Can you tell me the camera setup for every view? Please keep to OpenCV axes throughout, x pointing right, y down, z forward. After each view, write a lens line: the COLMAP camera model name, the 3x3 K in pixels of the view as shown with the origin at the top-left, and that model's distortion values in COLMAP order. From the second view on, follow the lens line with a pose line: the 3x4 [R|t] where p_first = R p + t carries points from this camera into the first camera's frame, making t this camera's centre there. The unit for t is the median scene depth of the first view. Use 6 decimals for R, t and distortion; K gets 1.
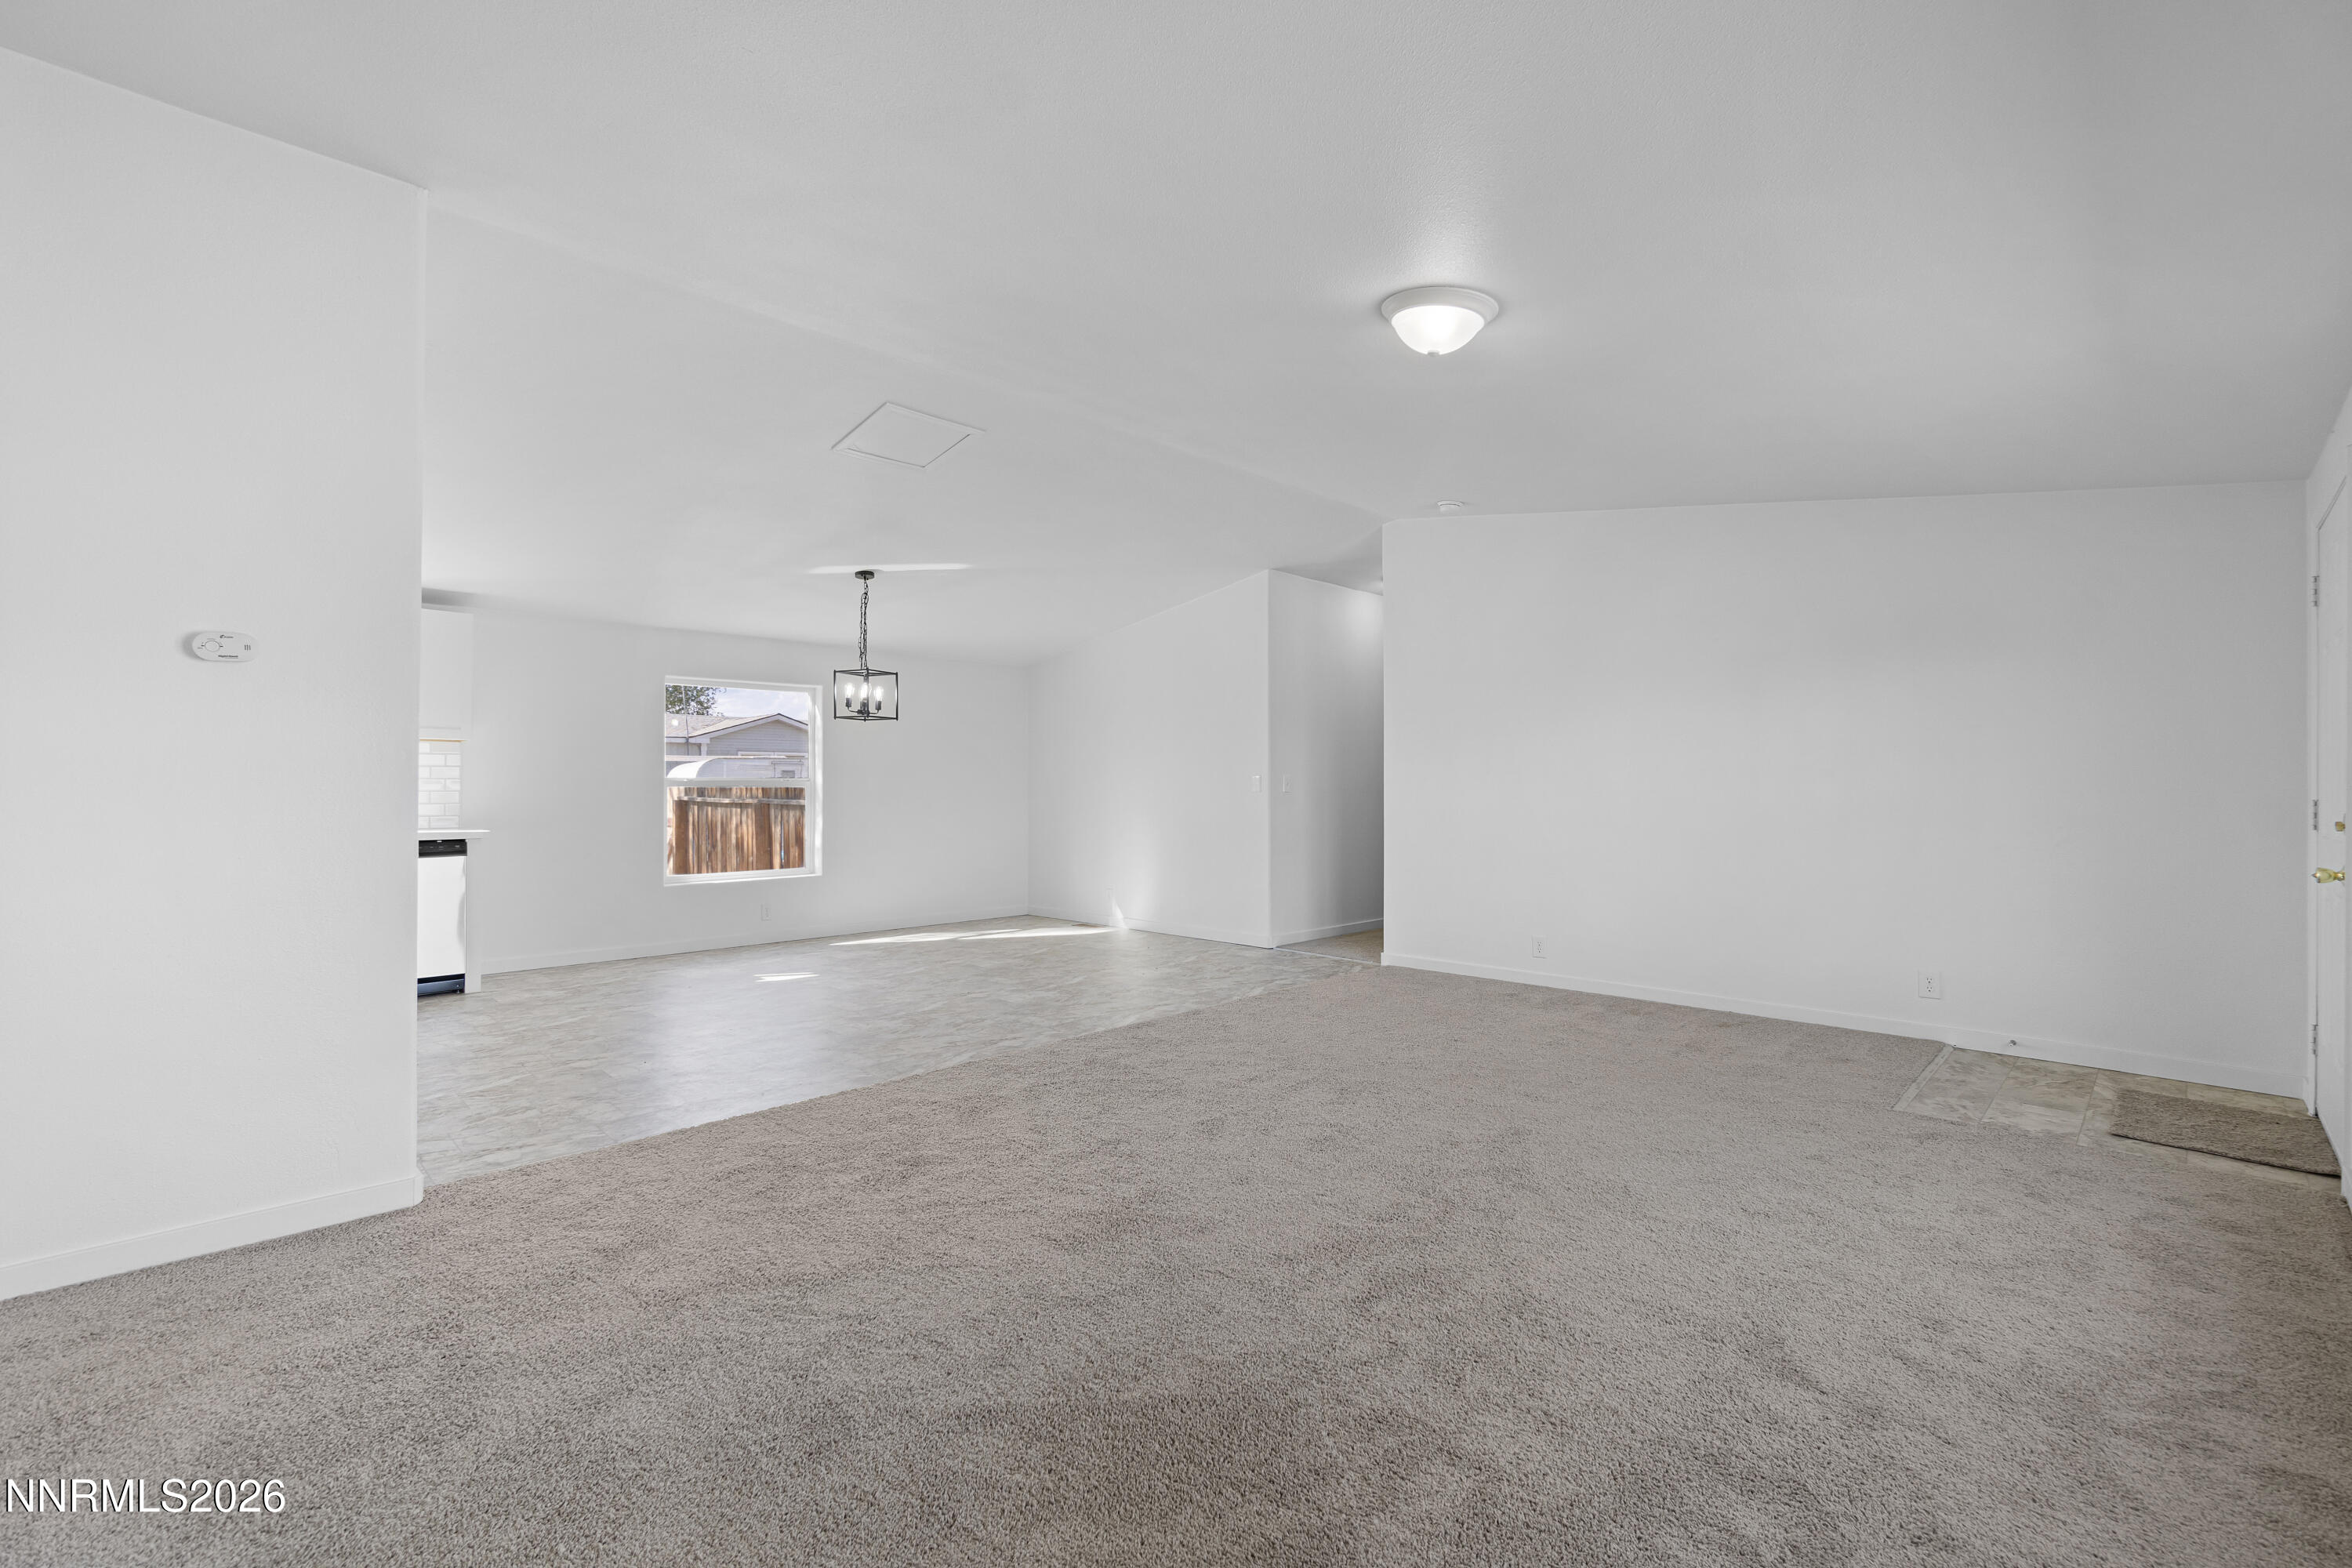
lens RADIAL K [[1017.8, 0, 1175.1], [0, 1017.8, 778.0], [0, 0, 1]] dist [0.000570, 0.002052]
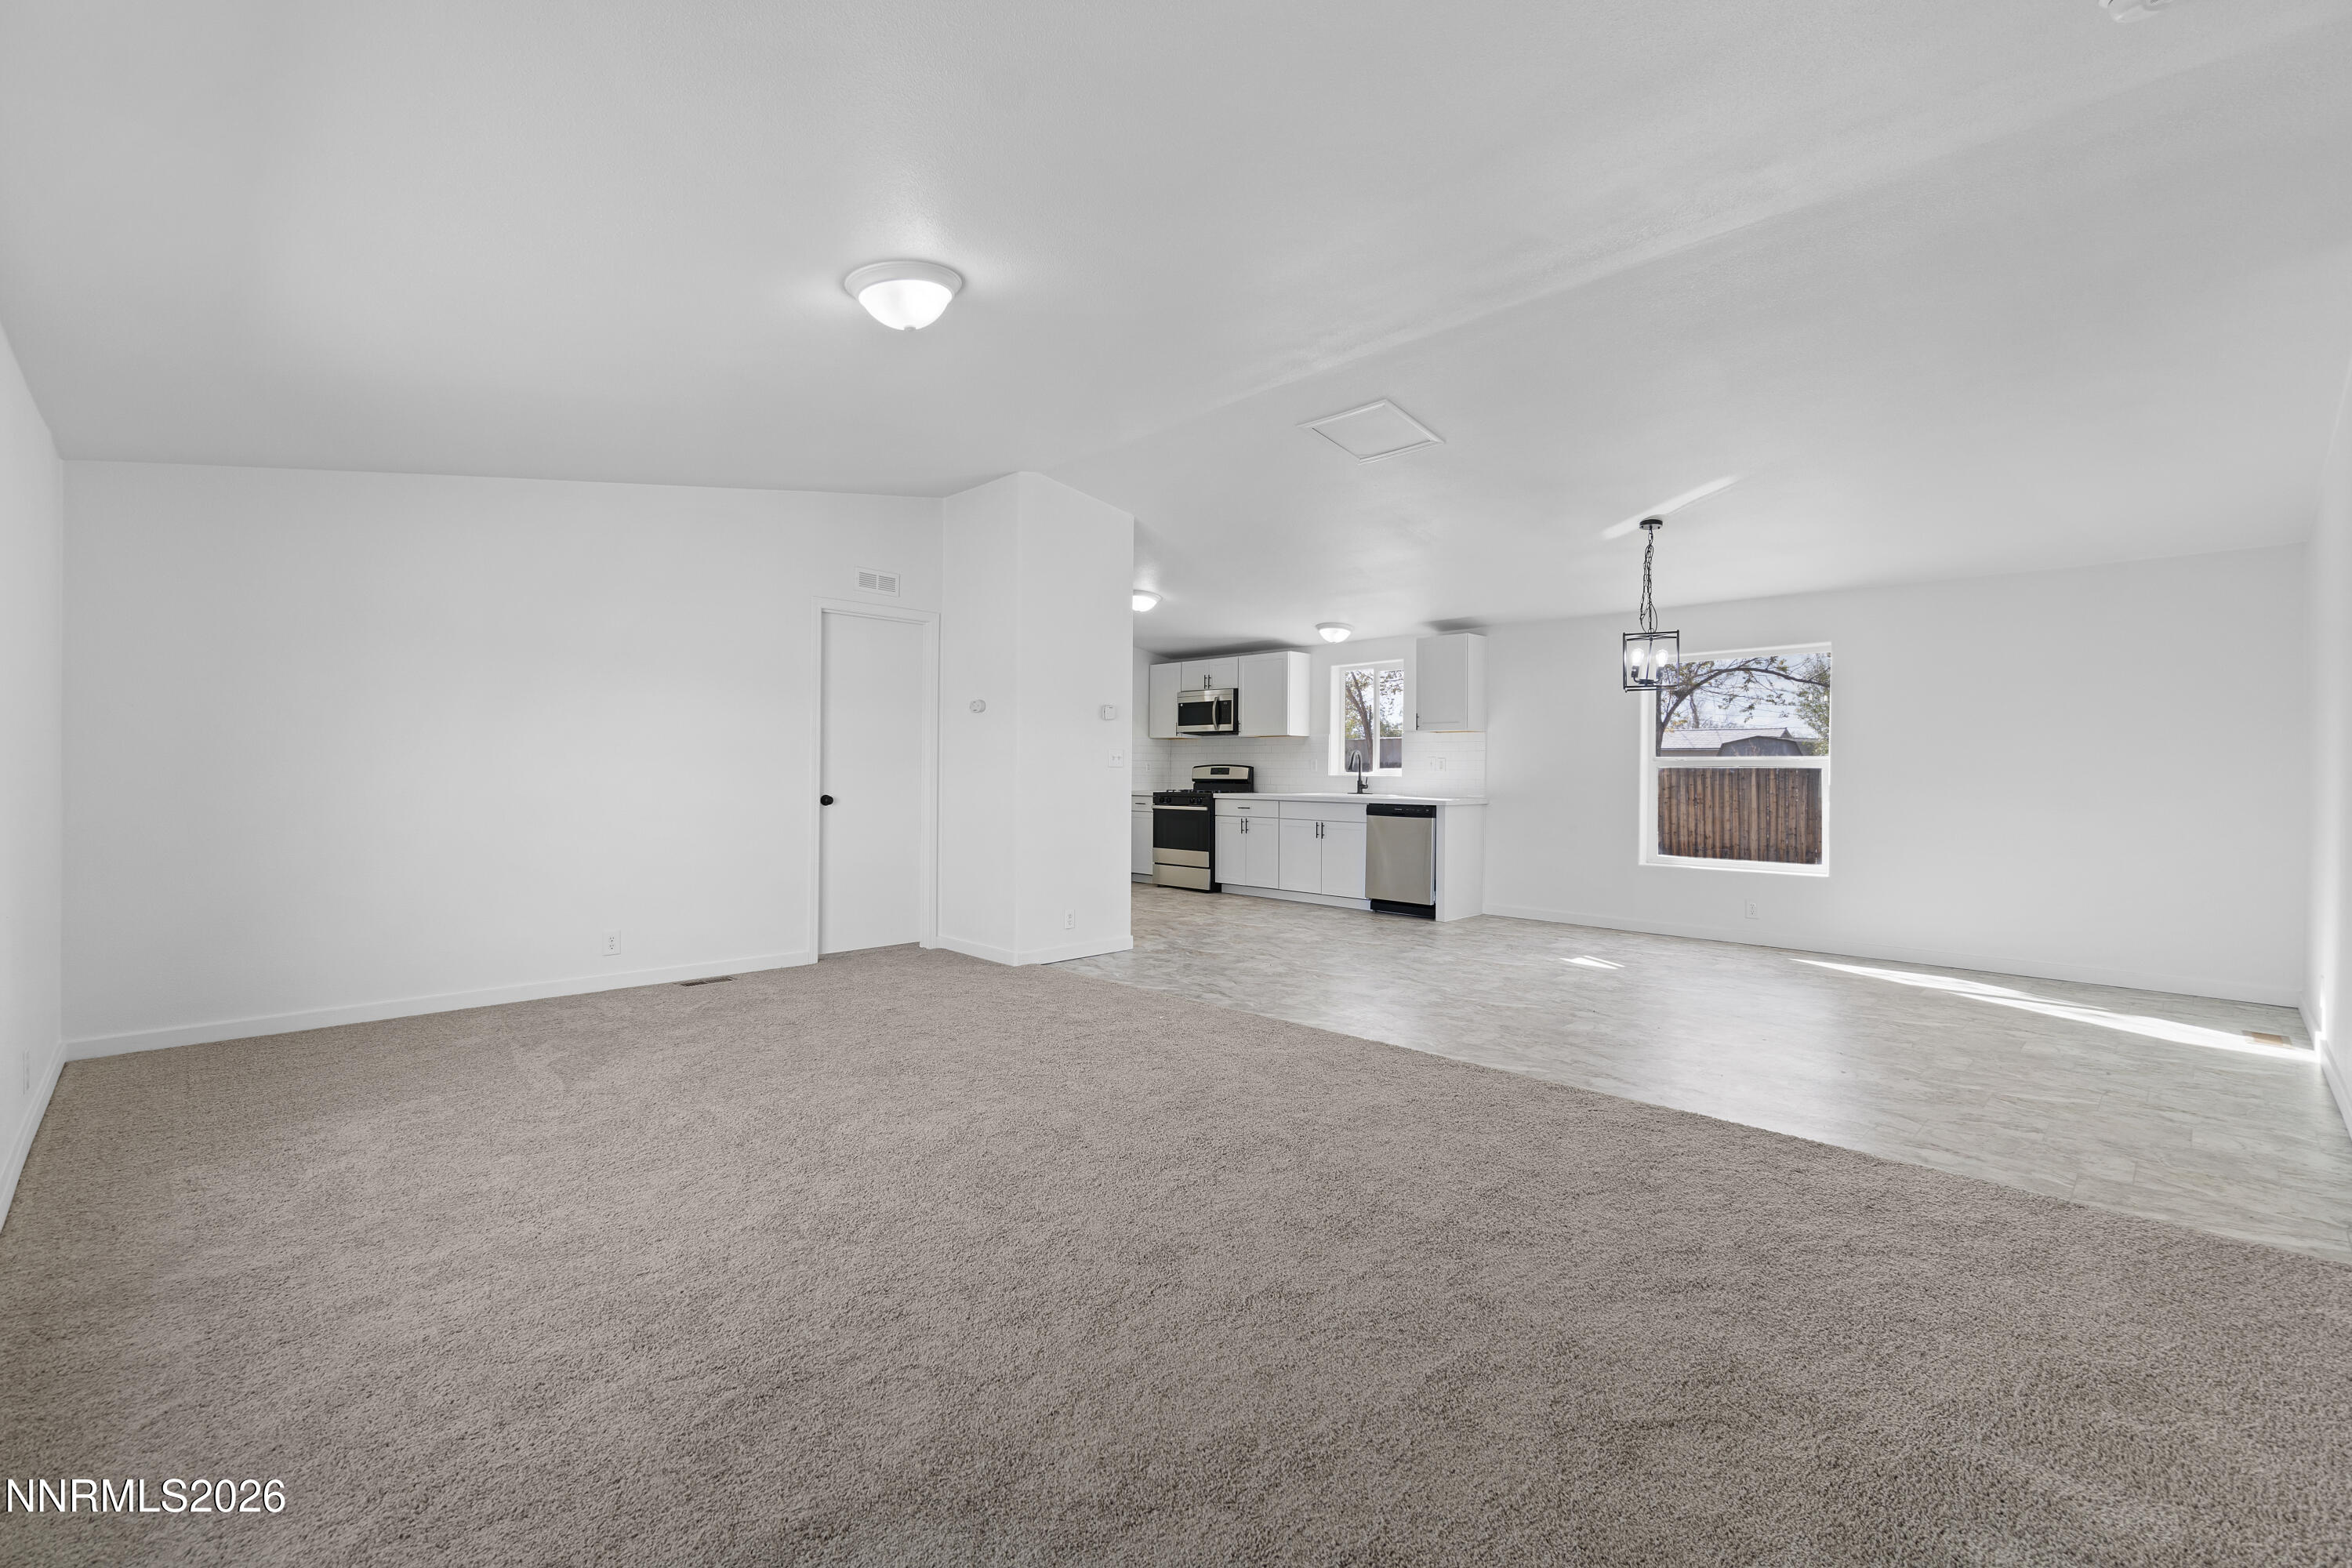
lens RADIAL K [[1017.8, 0, 1162.9], [0, 1017.8, 778.7], [0, 0, 1]] dist [0.000570, 0.002052]
pose [[-0.020822, 0.011327, -0.999719, 0.464803], [0.010606, 0.999882, 0.011108, 0.004095], [0.999727, -0.010372, -0.020940, 0.475444]]
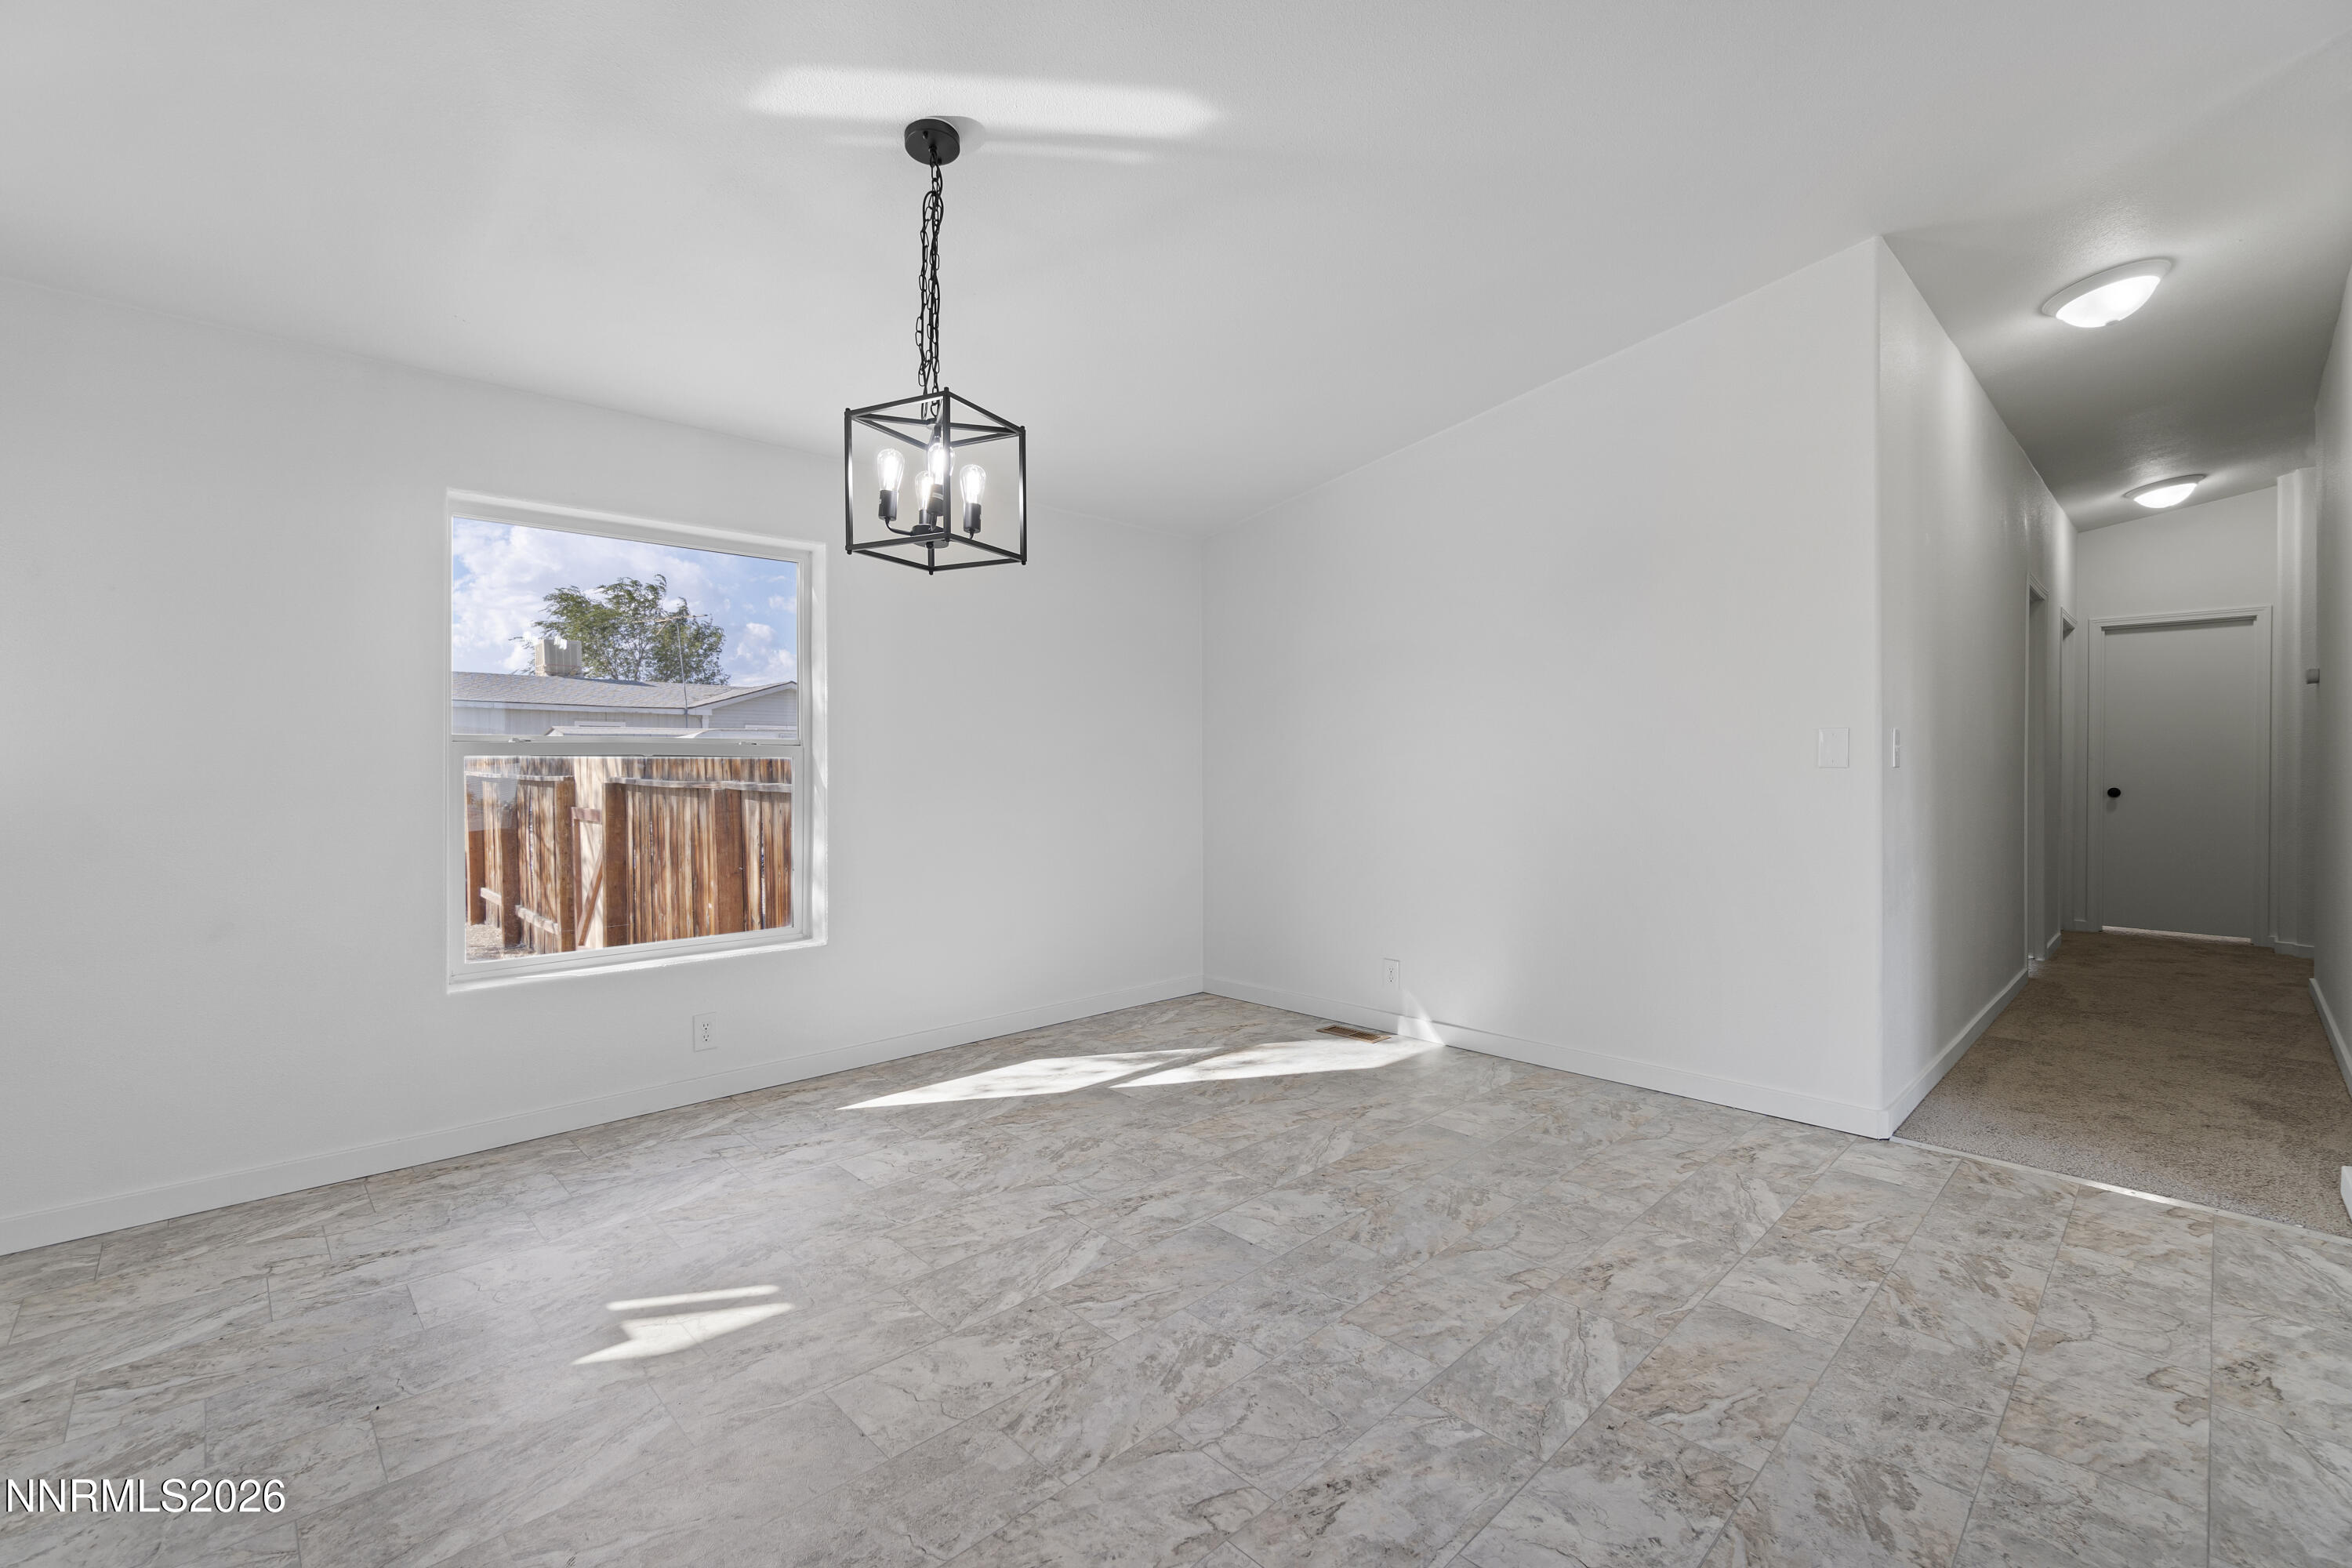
lens RADIAL K [[1017.8, 0, 1161.7], [0, 1017.8, 762.0], [0, 0, 1]] dist [0.000570, 0.002052]
pose [[0.999477, -0.000495, -0.032332, -0.171783], [0.000614, 0.999993, 0.003662, 0.008884], [0.032330, -0.003680, 0.999470, 0.521034]]
